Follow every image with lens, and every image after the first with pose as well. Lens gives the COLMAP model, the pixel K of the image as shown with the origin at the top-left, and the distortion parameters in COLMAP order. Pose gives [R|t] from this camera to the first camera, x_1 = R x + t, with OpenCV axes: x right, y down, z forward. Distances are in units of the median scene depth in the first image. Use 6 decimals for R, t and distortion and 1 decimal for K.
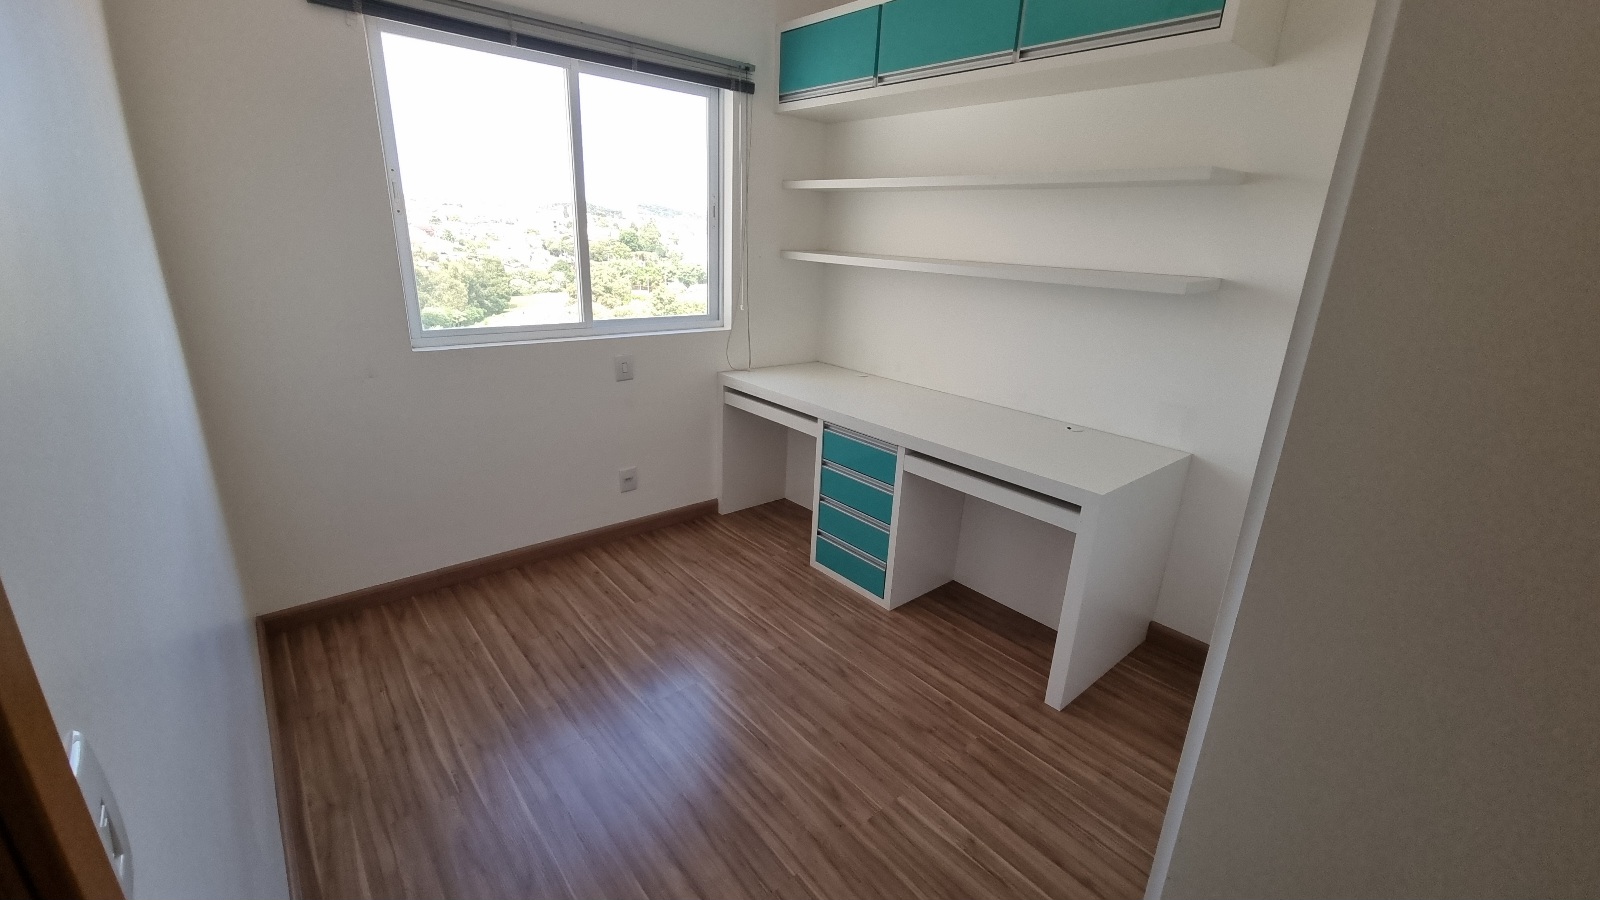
lens RADIAL K [[654.8, 0, 805.5], [0, 654.8, 449.4], [0, 0, 1]] dist [0.001300, 0.000207]
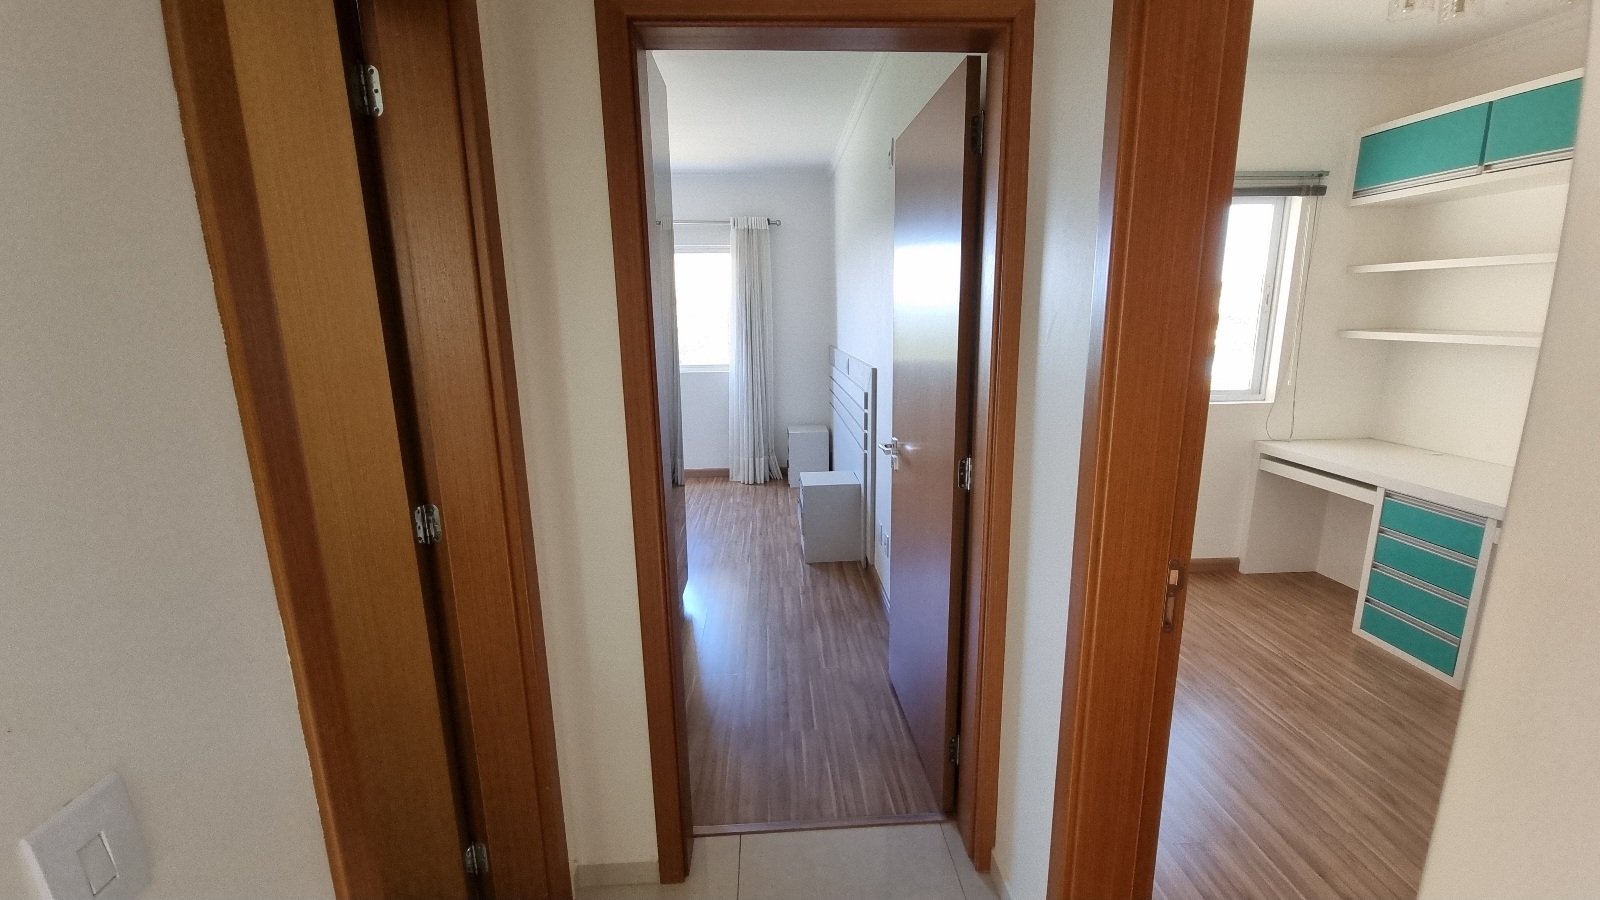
lens RADIAL K [[657.6, 0, 803.5], [0, 657.6, 456.1], [0, 0, 1]] dist [-0.002460, 0.000156]
pose [[0.791965, 0.075832, -0.605840, -0.071686], [-0.143617, 0.987554, -0.064127, 0.096583], [0.593436, 0.137795, 0.792998, -0.355218]]
